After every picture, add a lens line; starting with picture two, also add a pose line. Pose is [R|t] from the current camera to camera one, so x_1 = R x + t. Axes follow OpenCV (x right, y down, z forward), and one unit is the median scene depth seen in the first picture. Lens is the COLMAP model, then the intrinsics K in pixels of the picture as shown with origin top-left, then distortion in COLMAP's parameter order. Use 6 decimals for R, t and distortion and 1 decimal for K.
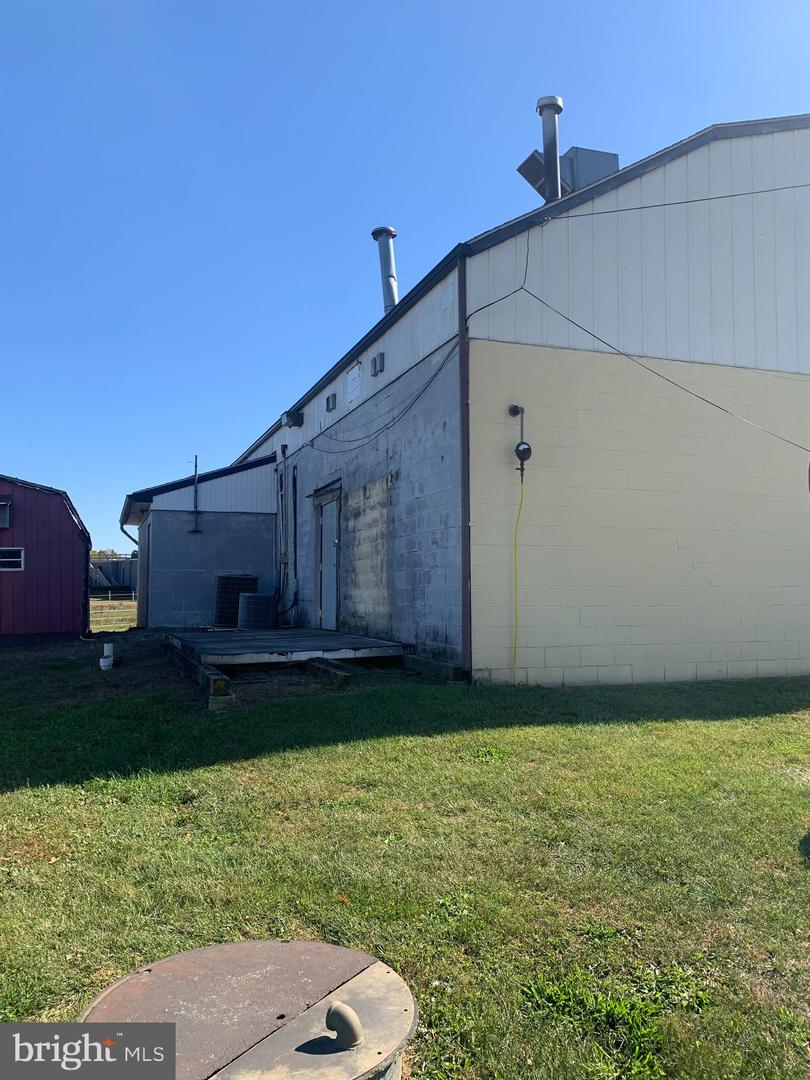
lens RADIAL K [[822.3, 0, 410.7], [0, 822.3, 542.8], [0, 0, 1]] dist [0.080617, -0.035546]
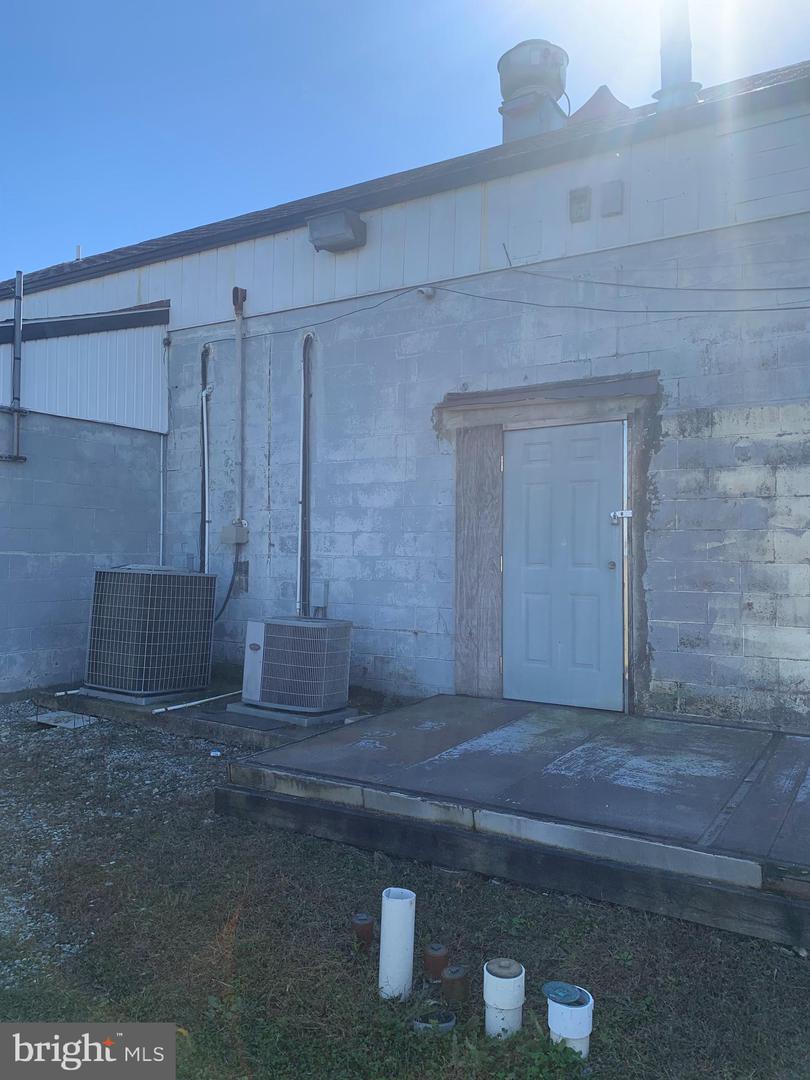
lens RADIAL K [[822.3, 0, 402.7], [0, 822.3, 540.2], [0, 0, 1]] dist [0.080617, -0.035546]
pose [[0.794949, 0.023061, 0.606238, -0.358138], [-0.051356, 0.998248, 0.029370, 0.004597], [-0.604499, -0.054481, 0.794741, 0.555079]]
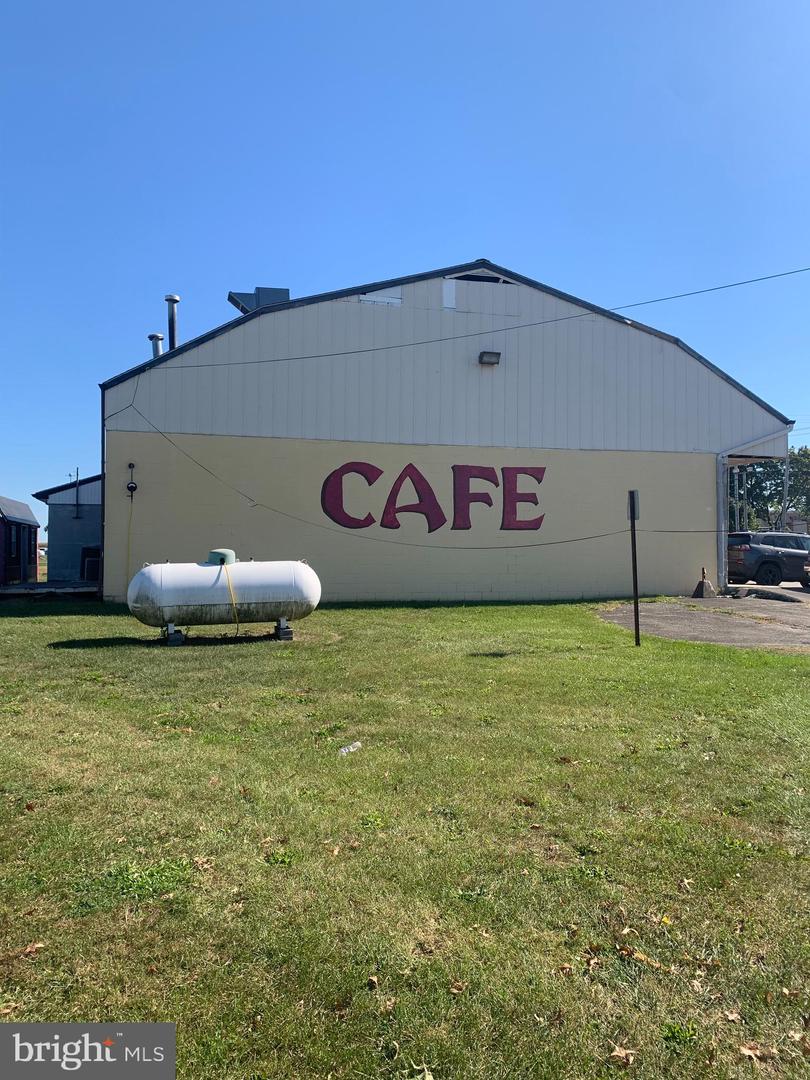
lens RADIAL K [[822.3, 0, 400.3], [0, 822.3, 536.5], [0, 0, 1]] dist [0.080617, -0.035546]
pose [[0.994862, 0.007422, -0.100971, 0.483977], [-0.004575, 0.999586, 0.028402, -0.025459], [0.101140, -0.027794, 0.994484, -0.456357]]
